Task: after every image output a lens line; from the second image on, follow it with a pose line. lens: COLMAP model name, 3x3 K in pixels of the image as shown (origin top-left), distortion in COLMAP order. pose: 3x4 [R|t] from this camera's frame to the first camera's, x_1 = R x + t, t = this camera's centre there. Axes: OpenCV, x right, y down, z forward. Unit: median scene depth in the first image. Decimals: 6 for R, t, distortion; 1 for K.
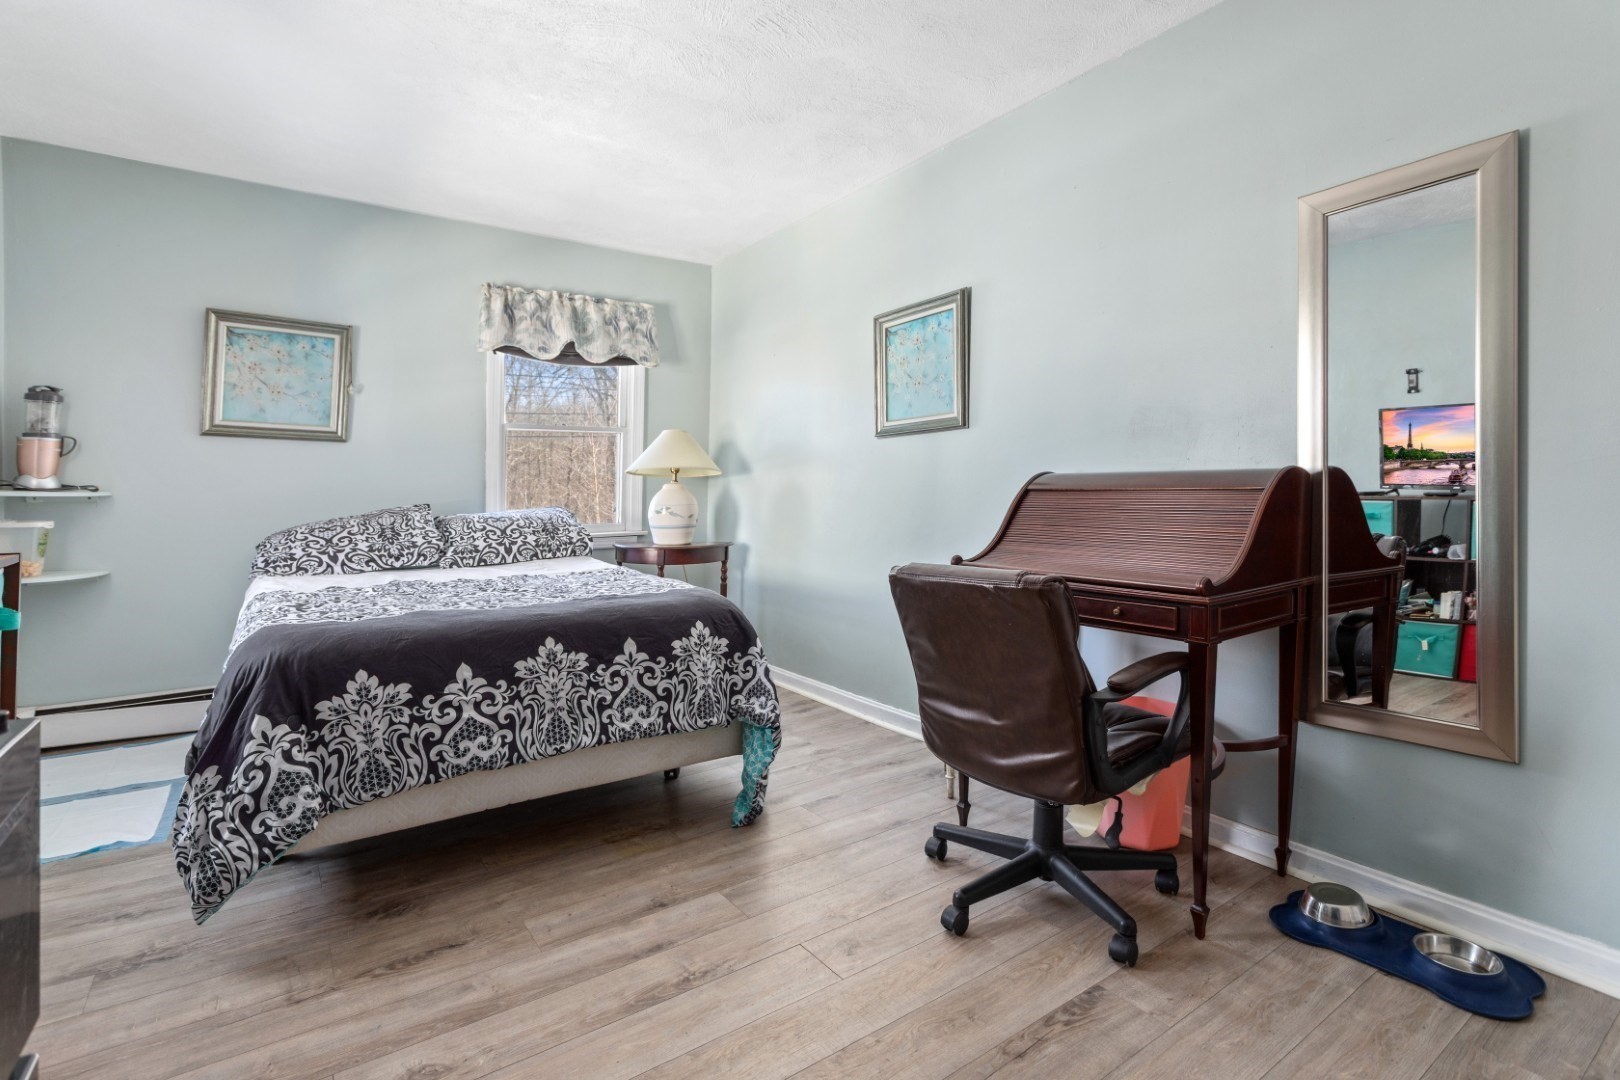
lens RADIAL K [[787.9, 0, 812.2], [0, 787.9, 490.6], [0, 0, 1]] dist [0.002106, 0.001111]
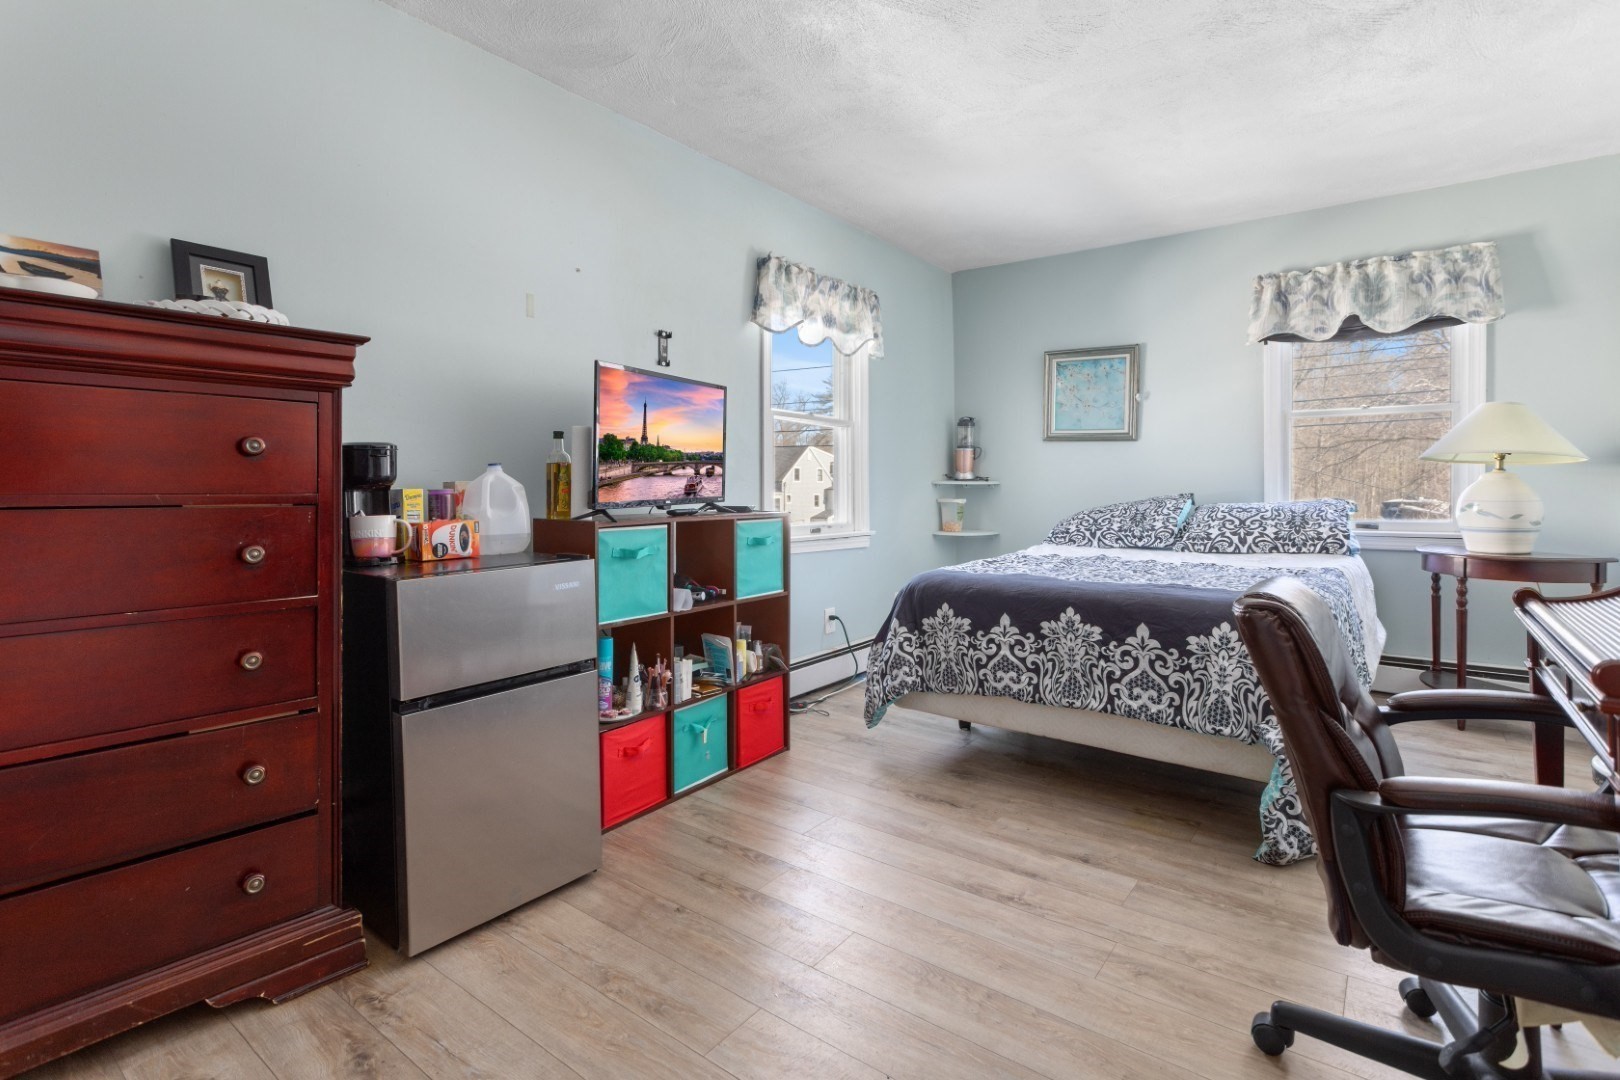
lens RADIAL K [[779.8, 0, 810.4], [0, 779.8, 474.5], [0, 0, 1]] dist [-0.001149, -0.000066]
pose [[0.300145, -0.004356, -0.953884, 0.489825], [0.000004, 0.999990, -0.004565, -0.005564], [0.953894, 0.001367, 0.300142, 0.204287]]
